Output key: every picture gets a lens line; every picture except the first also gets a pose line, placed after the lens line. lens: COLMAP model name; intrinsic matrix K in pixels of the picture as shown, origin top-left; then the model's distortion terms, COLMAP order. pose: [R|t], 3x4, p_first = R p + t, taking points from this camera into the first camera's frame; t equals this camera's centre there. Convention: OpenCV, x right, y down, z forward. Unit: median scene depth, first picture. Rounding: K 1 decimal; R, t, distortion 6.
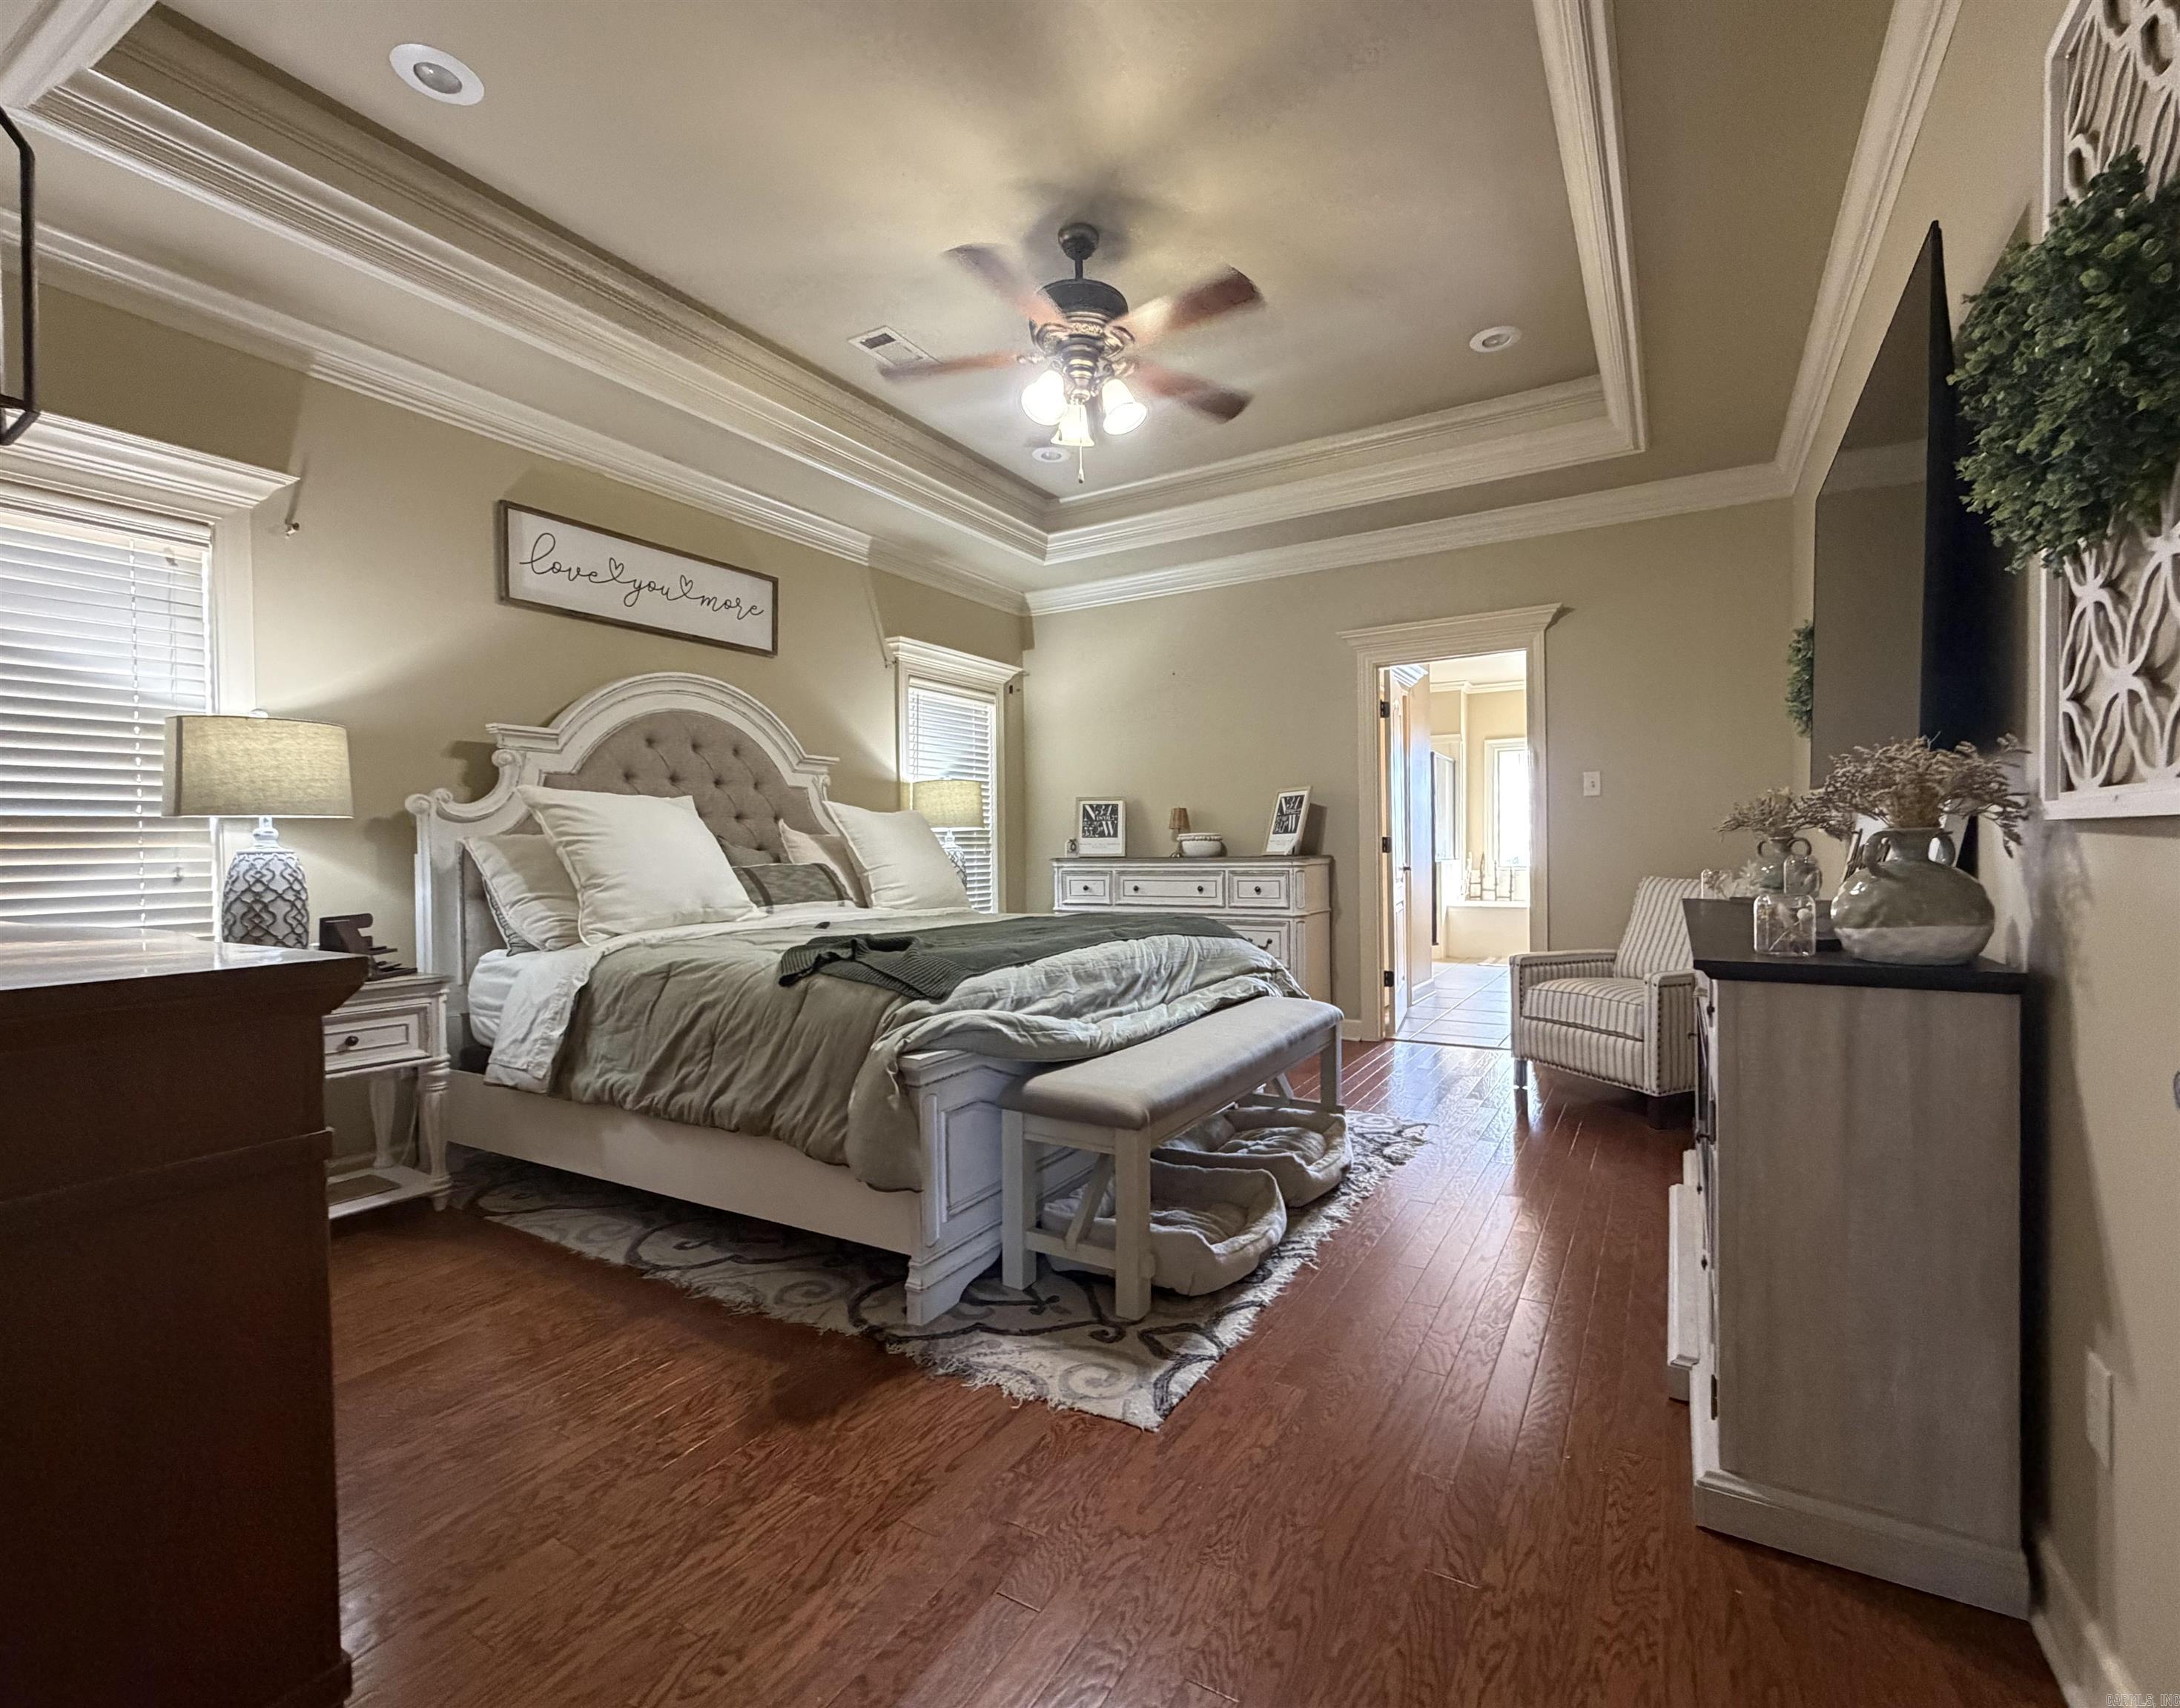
lens RADIAL K [[991.3, 0, 1089.9], [0, 991.3, 854.1], [0, 0, 1]] dist [0.000137, 0.000004]
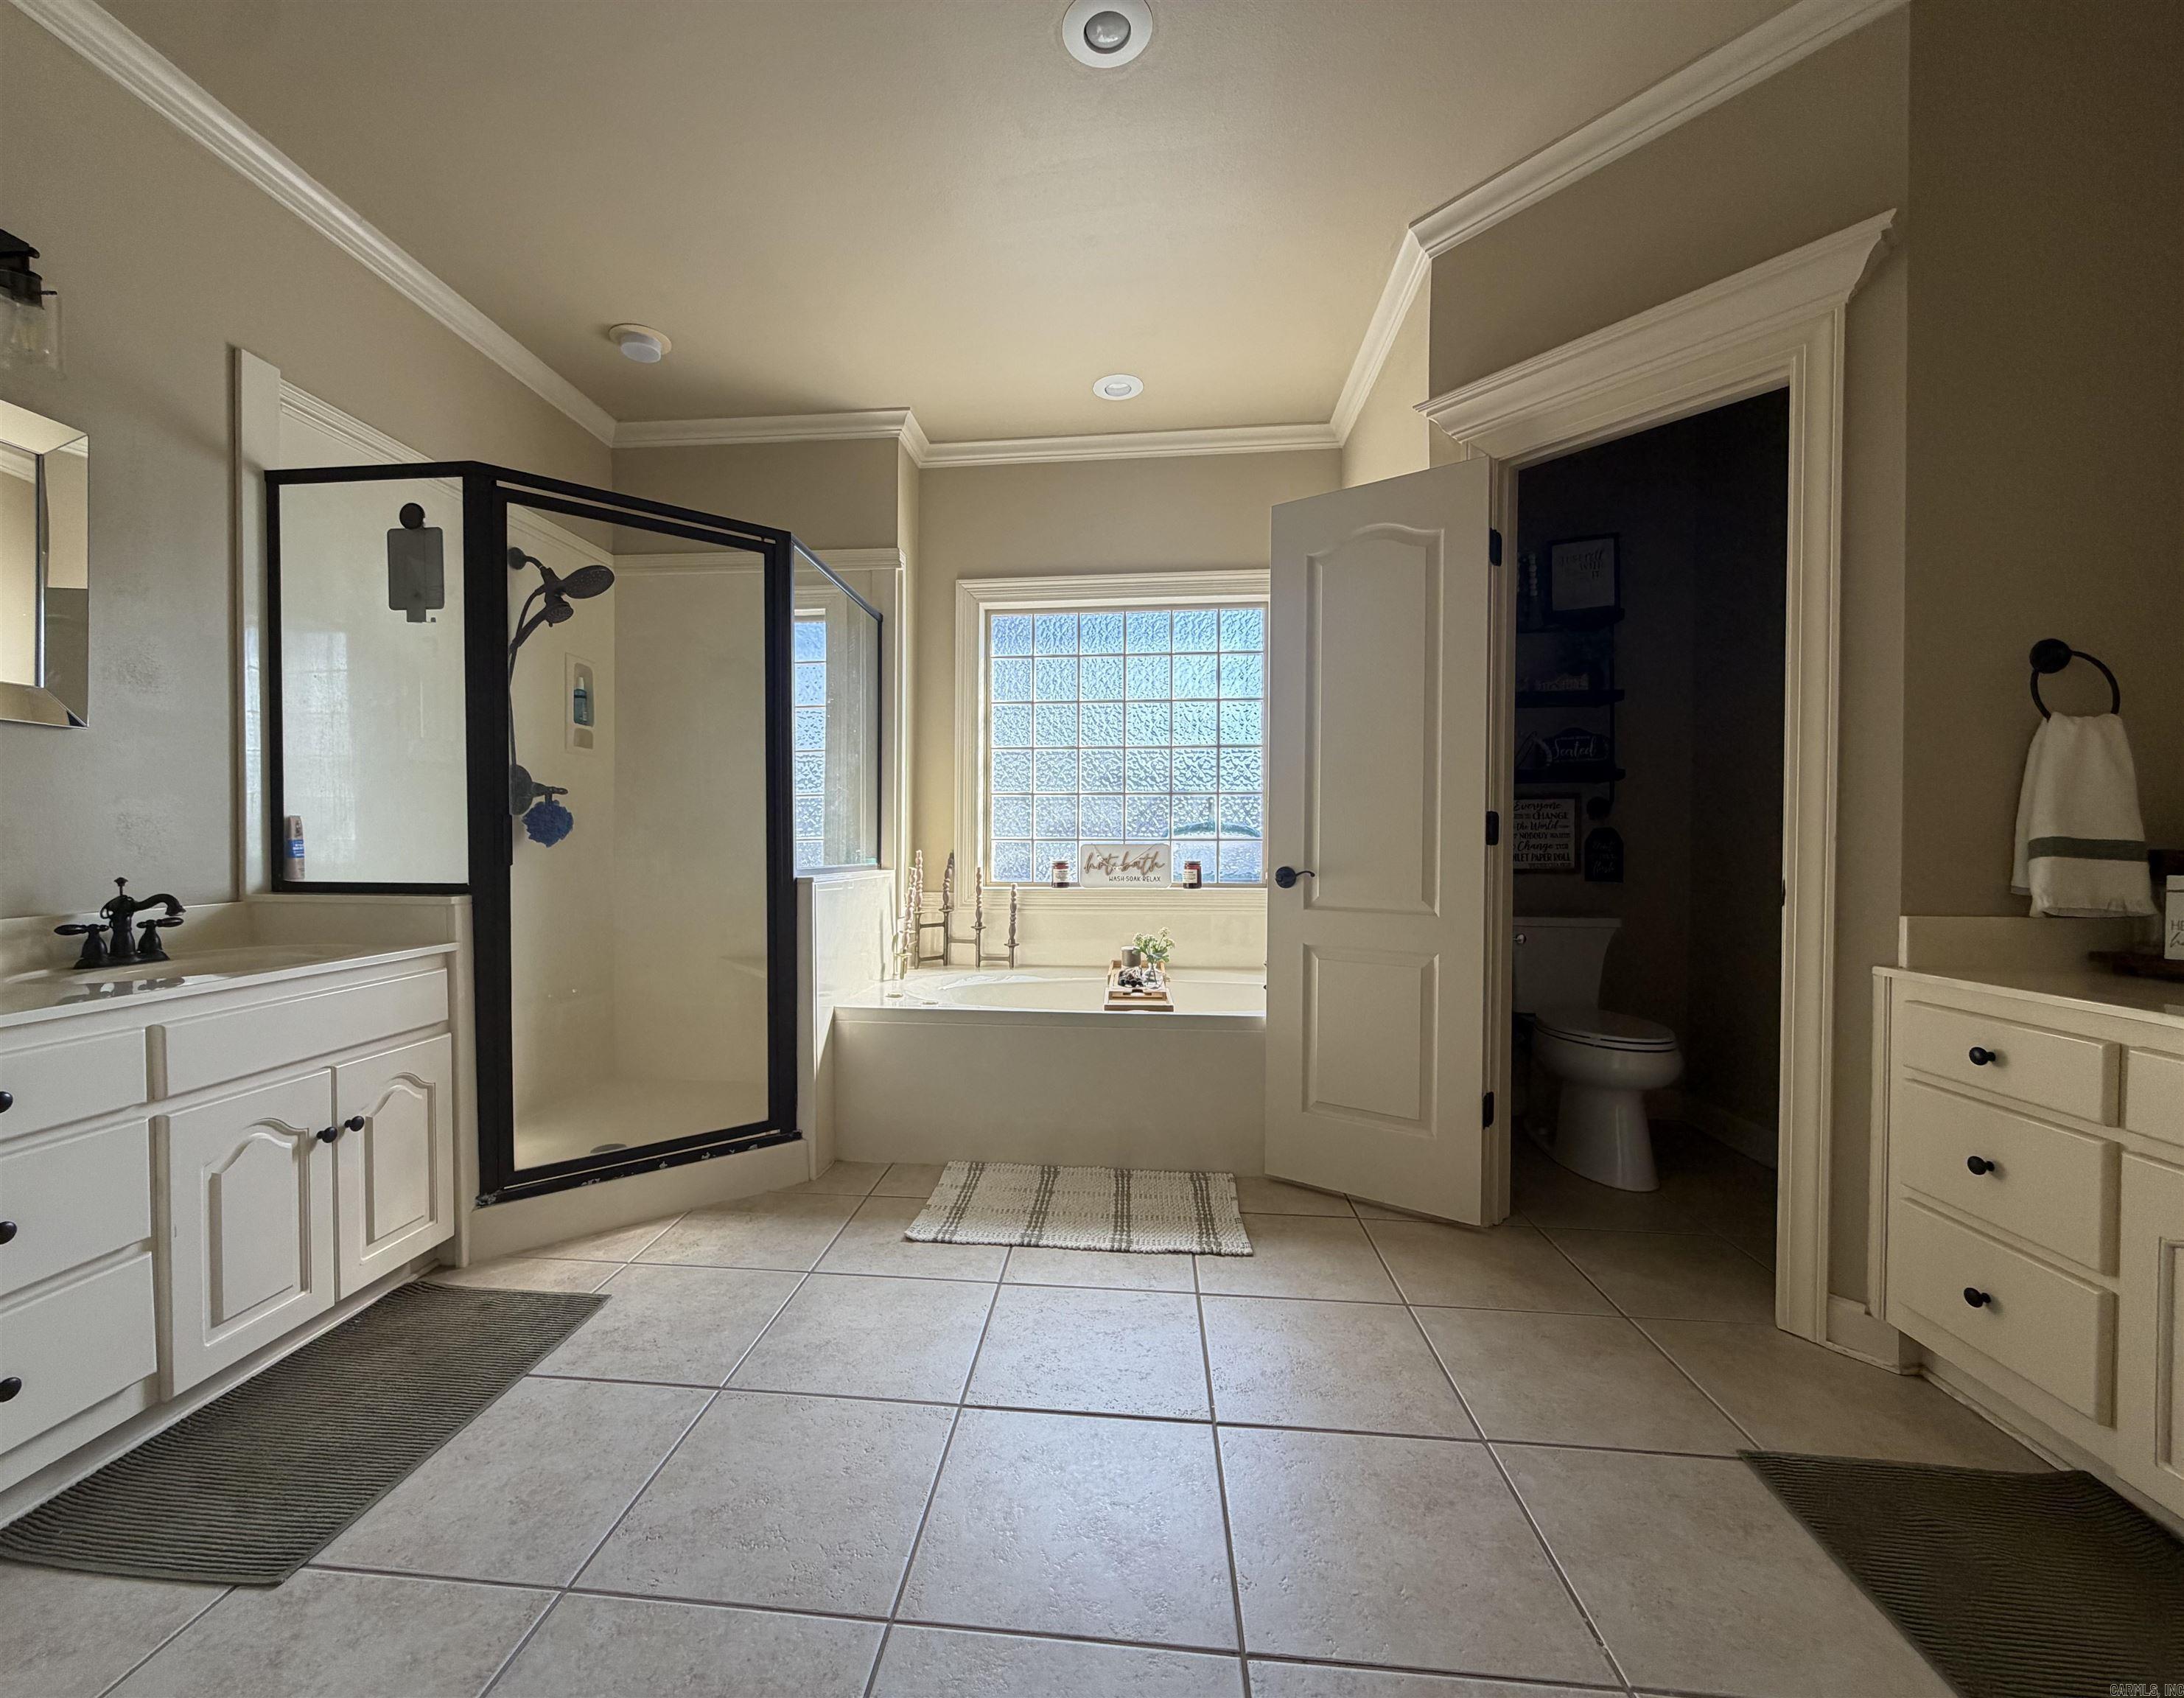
lens RADIAL K [[993.3, 0, 1091.8], [0, 993.3, 851.1], [0, 0, 1]] dist [0.000137, 0.000004]
pose [[0.887818, 0.004246, 0.460175, 0.261108], [-0.005429, 0.999984, 0.001247, -0.001543], [-0.460162, -0.003606, 0.887827, 0.612686]]
